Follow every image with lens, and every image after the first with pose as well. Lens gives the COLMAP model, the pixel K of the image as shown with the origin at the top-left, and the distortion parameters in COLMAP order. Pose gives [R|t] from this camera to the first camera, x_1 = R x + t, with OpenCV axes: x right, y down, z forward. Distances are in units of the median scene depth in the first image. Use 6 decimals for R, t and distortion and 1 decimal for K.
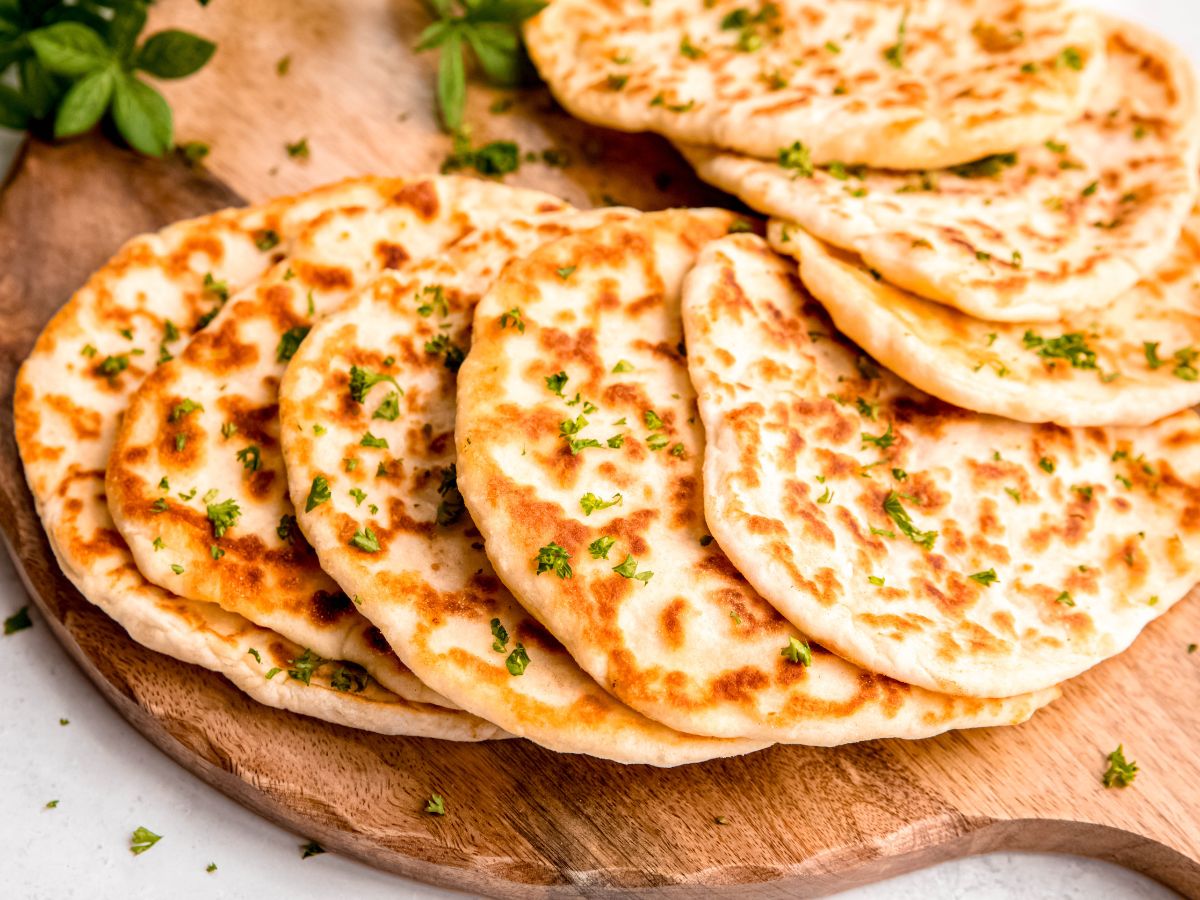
lens RADIAL K [[2487.0, 0, 548.5], [0, 2487.0, 447.7], [0, 0, 1]] dist [0.068834, 0.131227]
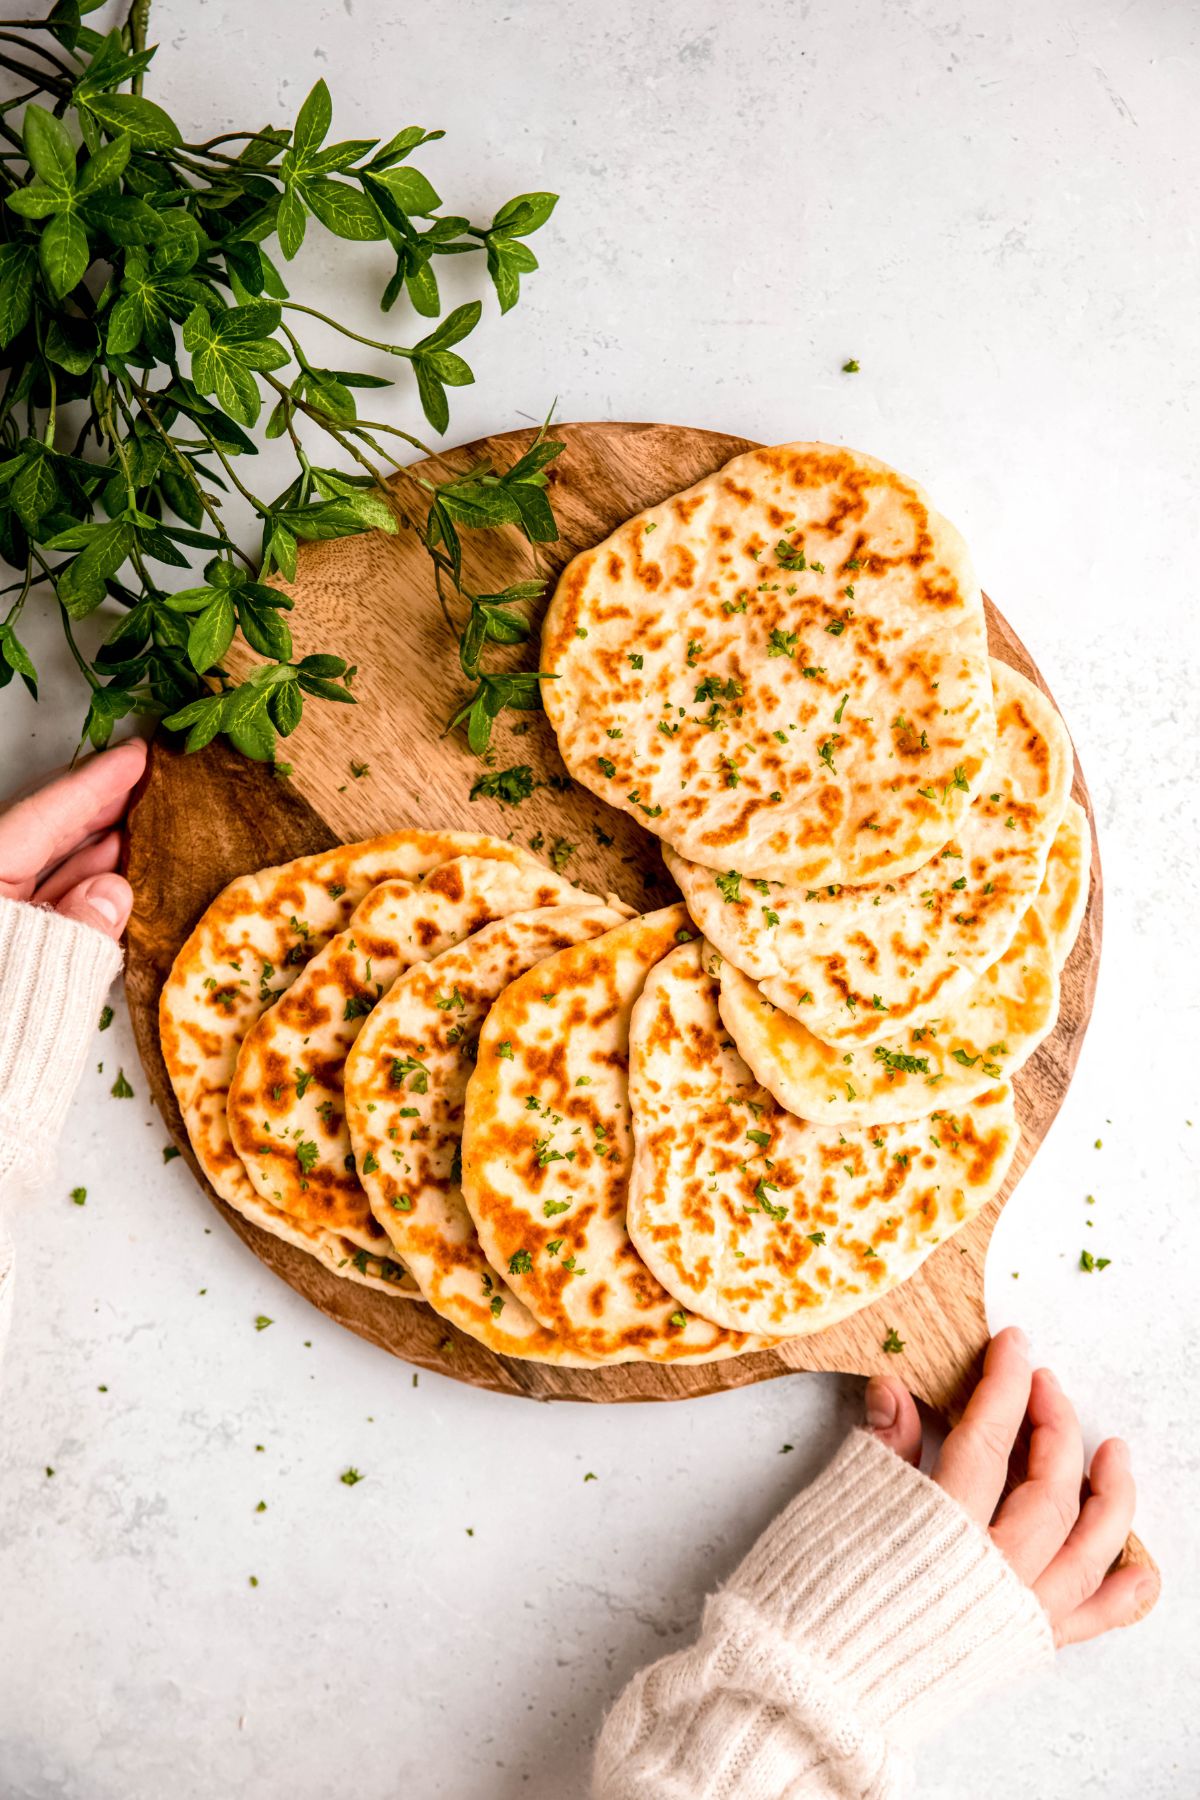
lens RADIAL K [[3039.2, 0, 600.0], [0, 3039.2, 900.0], [0, 0, 1]] dist [0.100752, 0.204165]
pose [[0.997046, 0.063191, -0.043668, 0.110212], [-0.023723, 0.794049, 0.607391, -1.184922], [0.073056, -0.604560, 0.793202, -0.320461]]
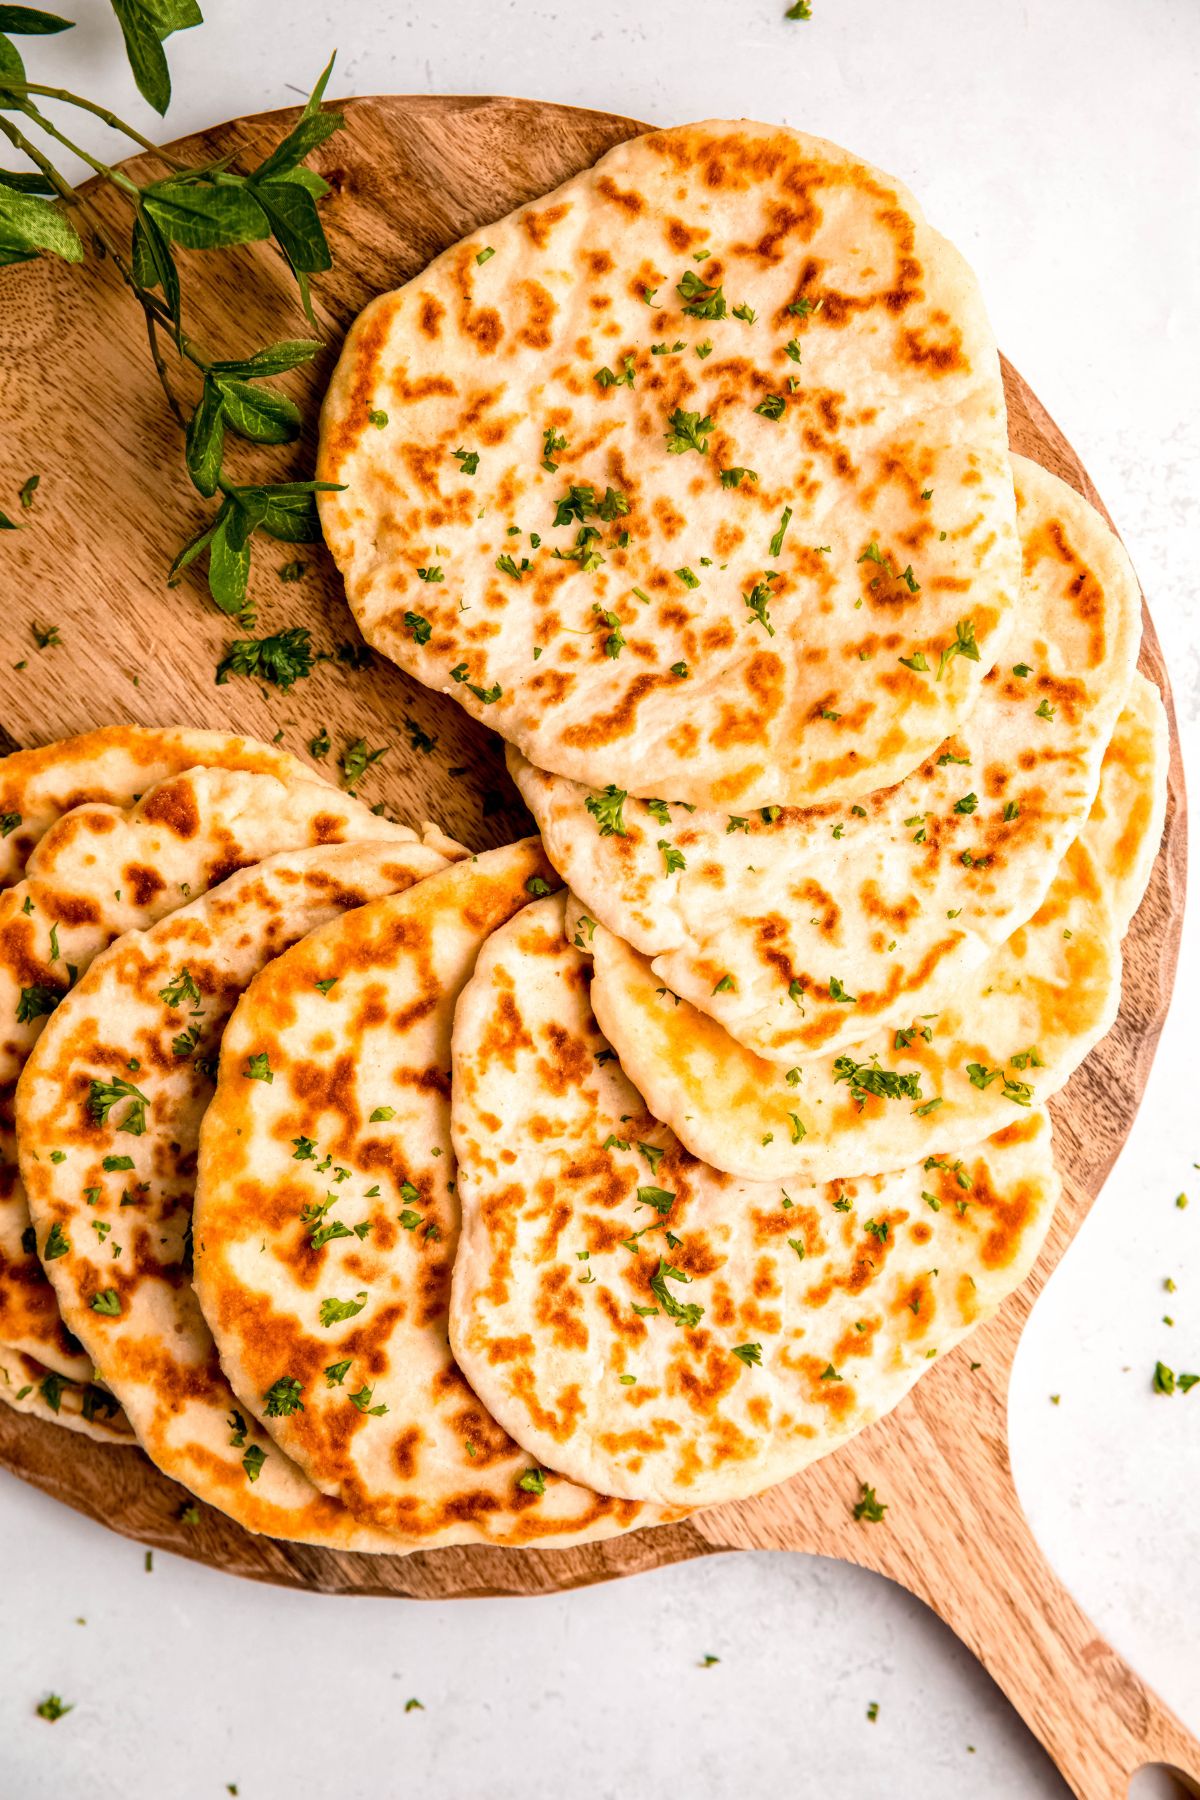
lens RADIAL K [[3226.2, 0, 600.0], [0, 3226.2, 900.0], [0, 0, 1]] dist [0.063348, 0.125496]
pose [[0.997053, 0.057606, -0.050657, 0.167615], [-0.013617, 0.782786, 0.622142, -0.844493], [0.075493, -0.619619, 0.781264, 0.127272]]
